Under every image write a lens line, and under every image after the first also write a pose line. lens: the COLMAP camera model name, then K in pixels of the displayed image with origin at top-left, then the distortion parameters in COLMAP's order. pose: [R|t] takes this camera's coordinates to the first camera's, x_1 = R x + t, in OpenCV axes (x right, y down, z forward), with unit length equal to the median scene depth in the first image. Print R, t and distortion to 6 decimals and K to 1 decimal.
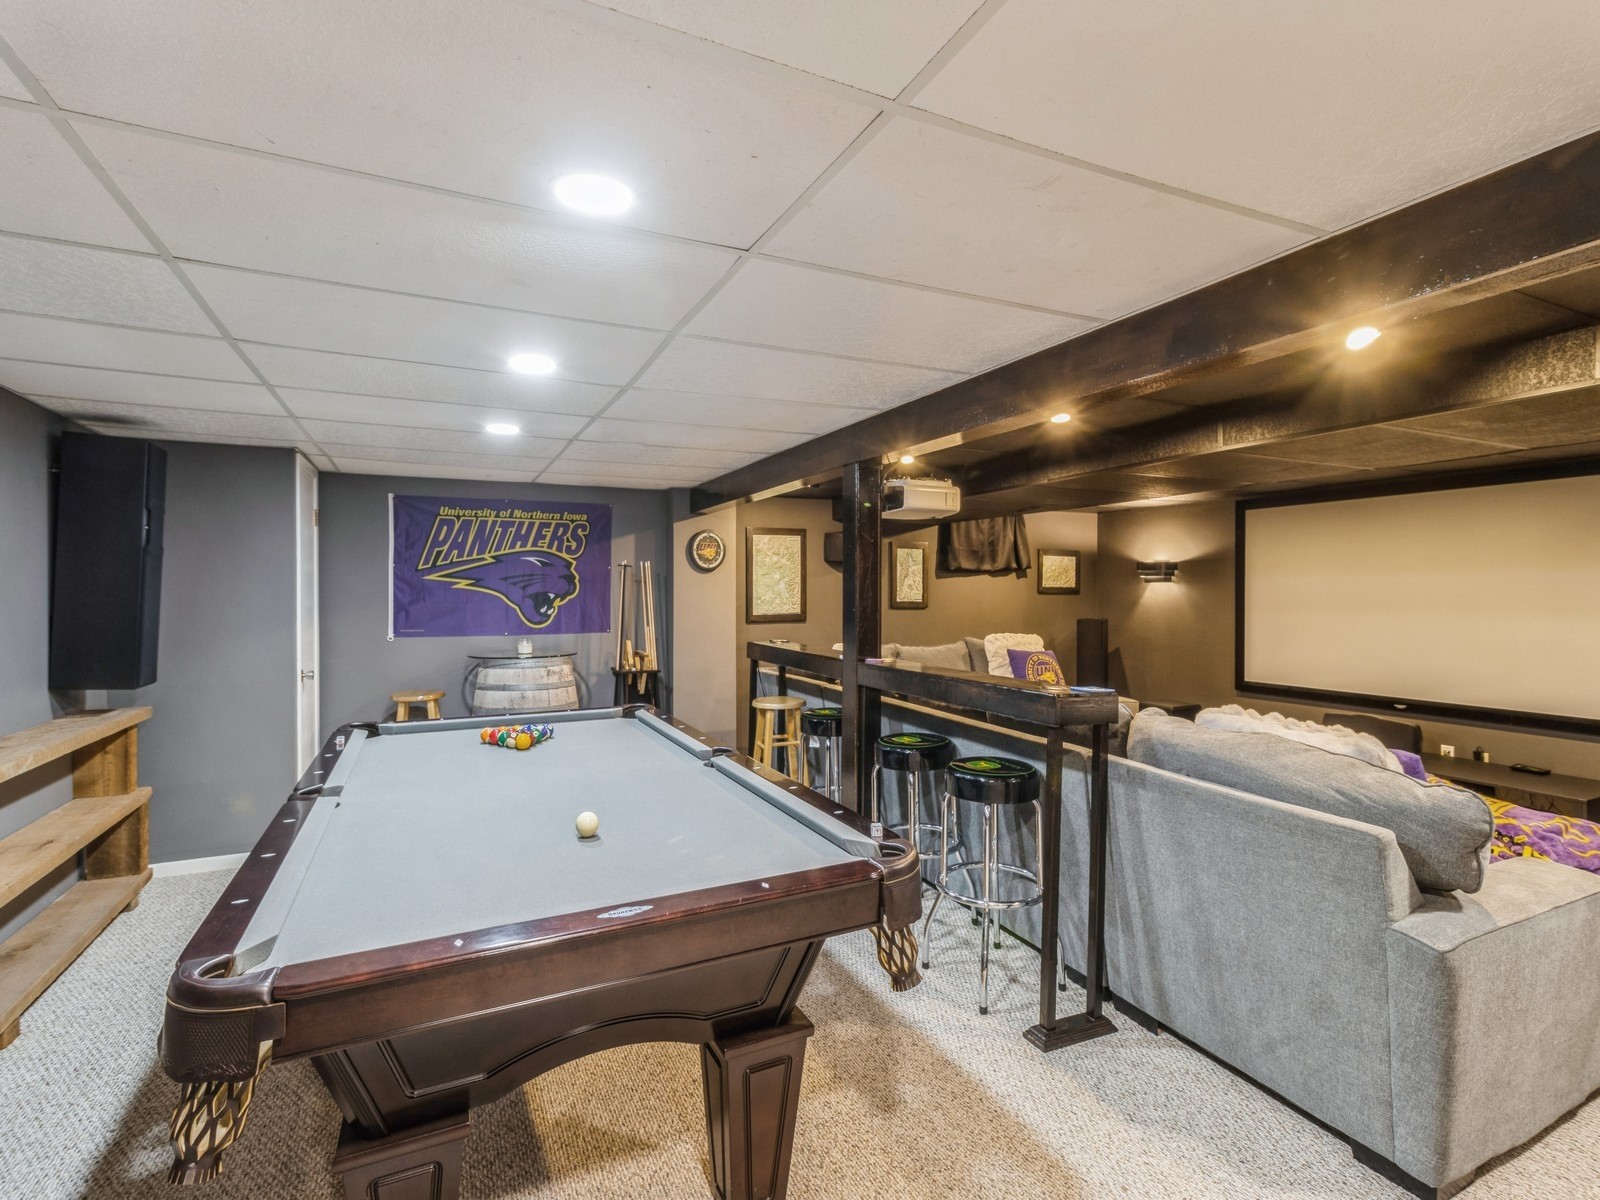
lens RADIAL K [[737.7, 0, 800.0], [0, 737.7, 600.0], [0, 0, 1]] dist [-0.000728, -0.000180]
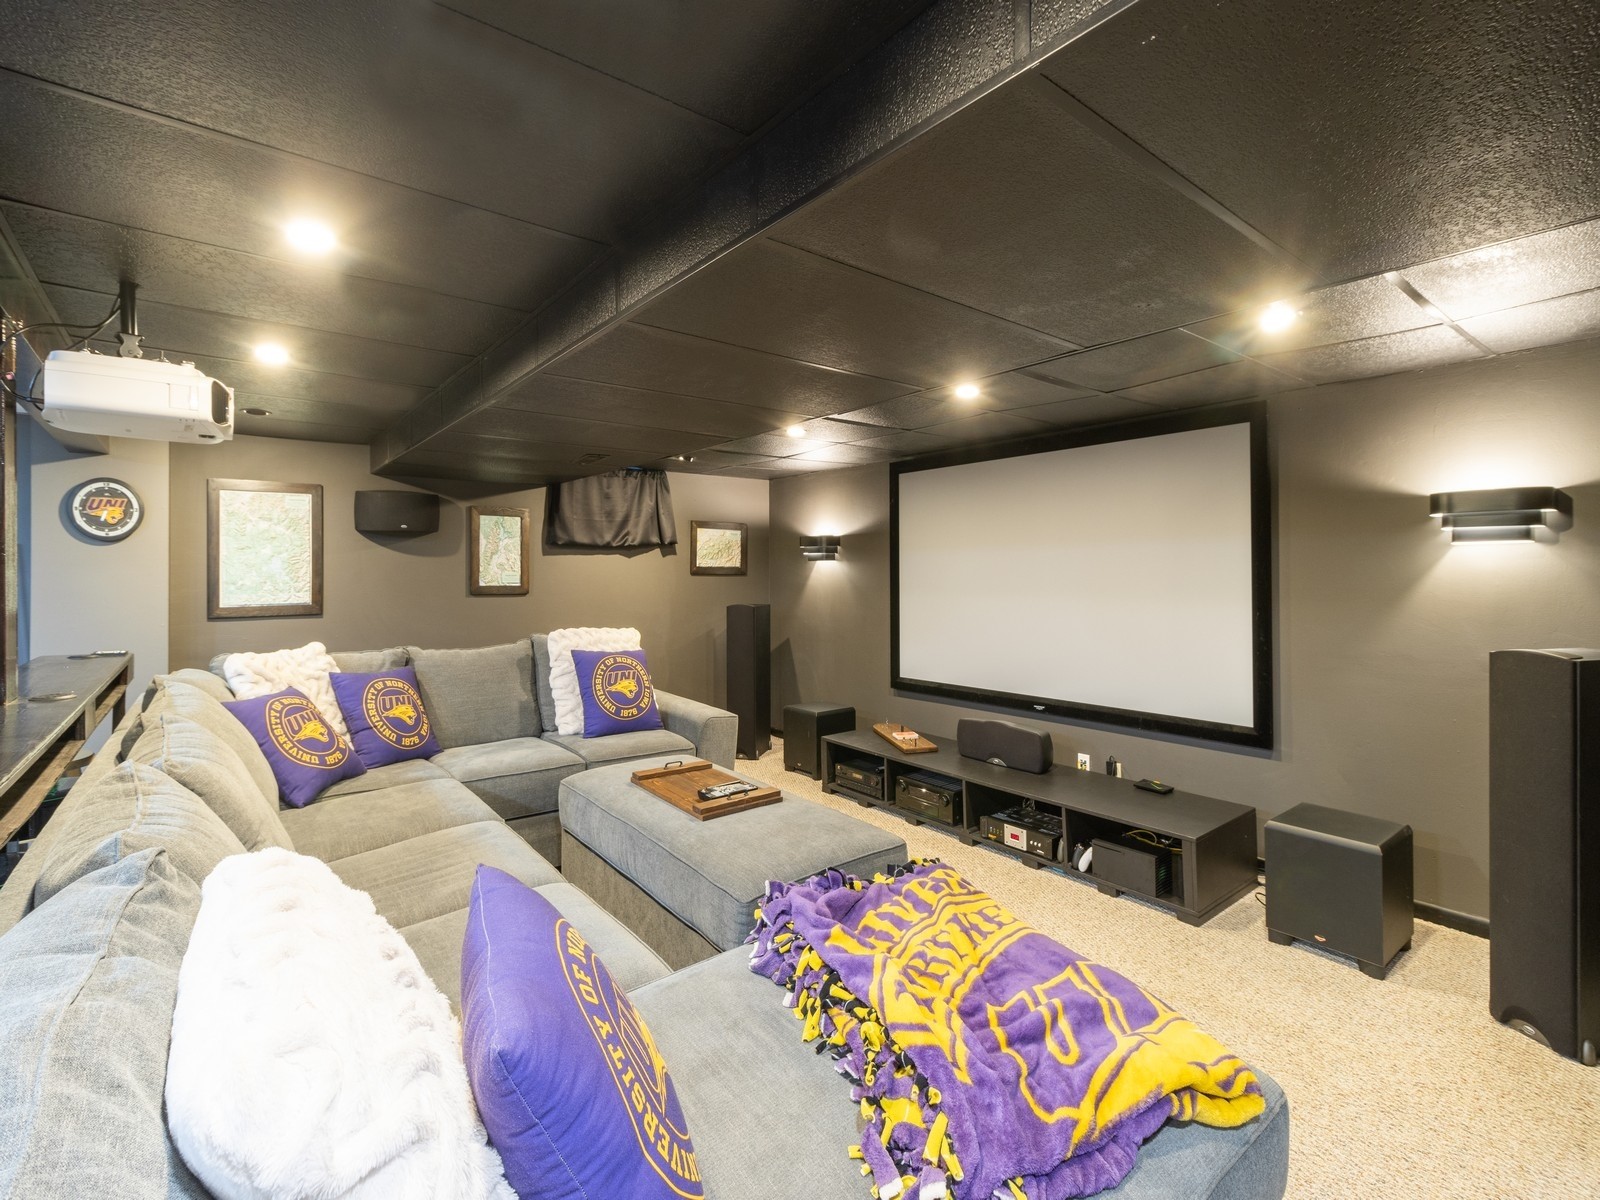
lens RADIAL K [[748.5, 0, 794.8], [0, 748.5, 578.8], [0, 0, 1]] dist [-0.000132, -0.000419]
pose [[0.972472, -0.005964, 0.232944, 0.265979], [0.007827, 0.999944, -0.007072, 0.002565], [-0.232889, 0.008701, 0.972464, 0.185927]]
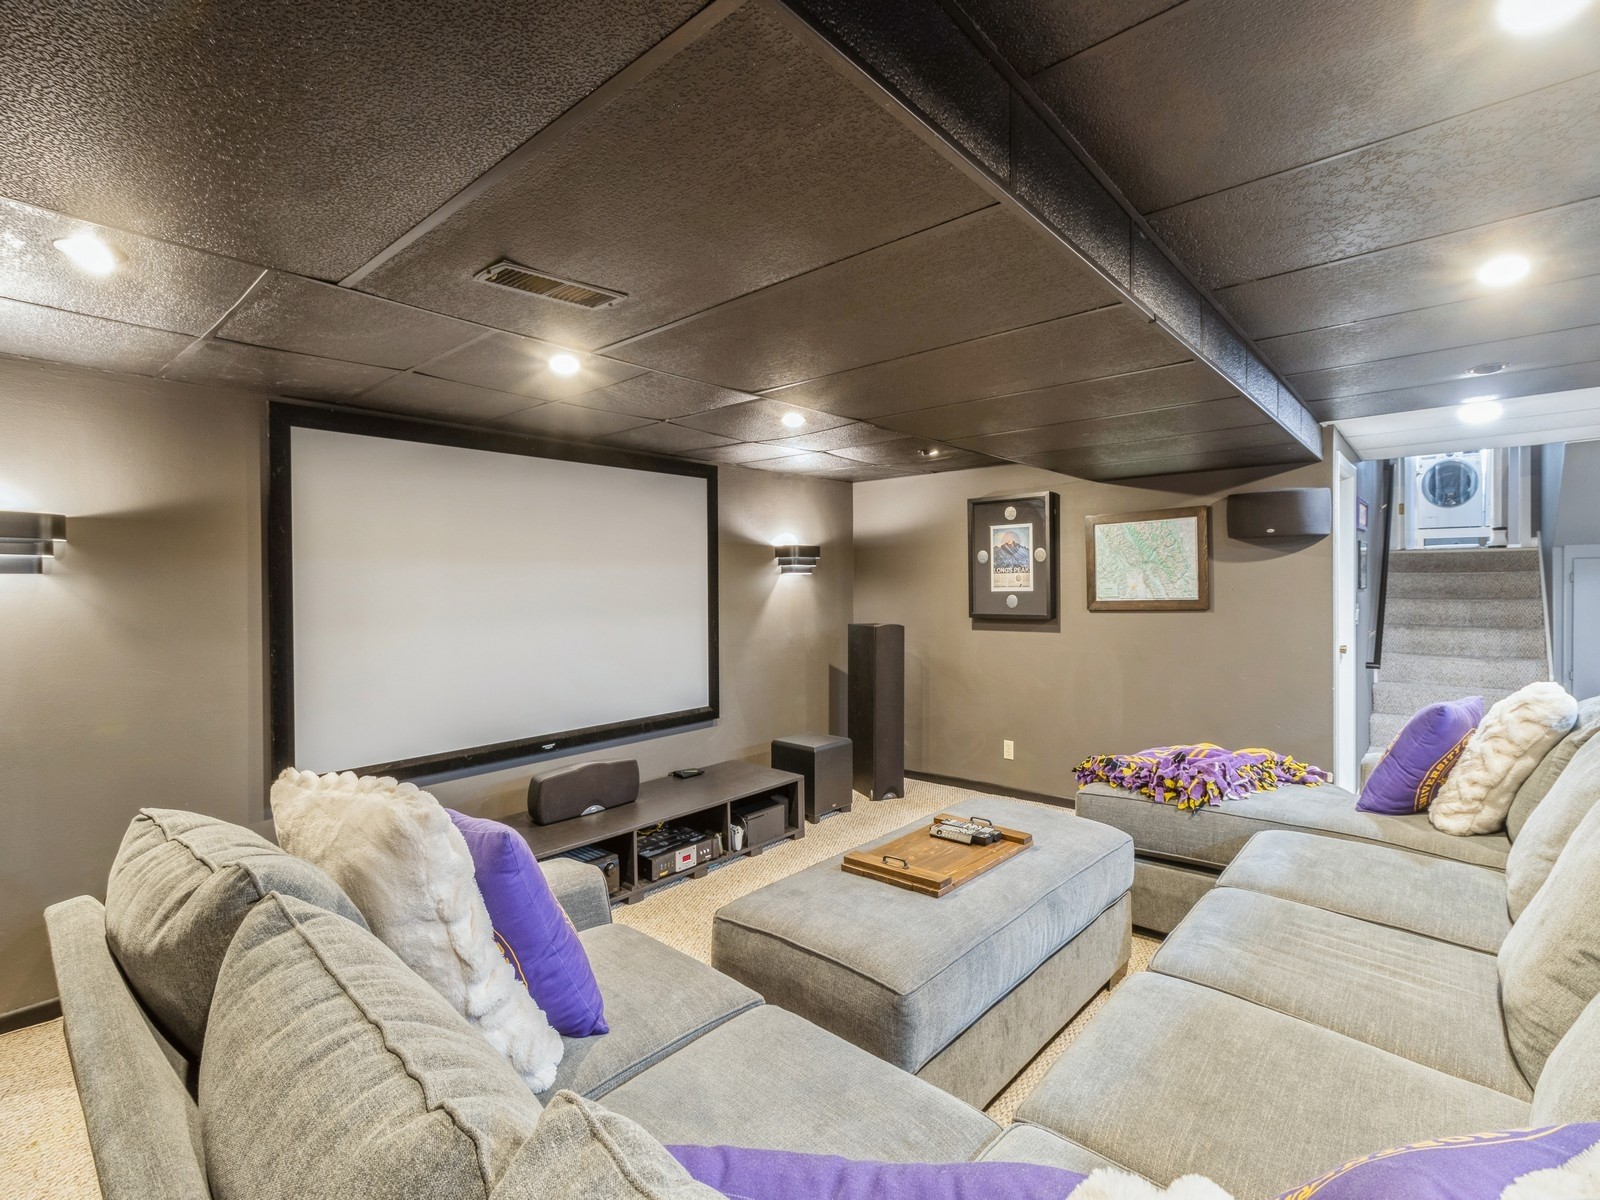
lens RADIAL K [[773.3, 0, 791.5], [0, 773.3, 594.0], [0, 0, 1]] dist [-0.000544, -0.000004]
pose [[-0.414011, 0.001174, 0.910271, 0.006098], [0.029393, 0.999495, 0.012079, -0.007429], [-0.909797, 0.031756, -0.413836, 0.838665]]
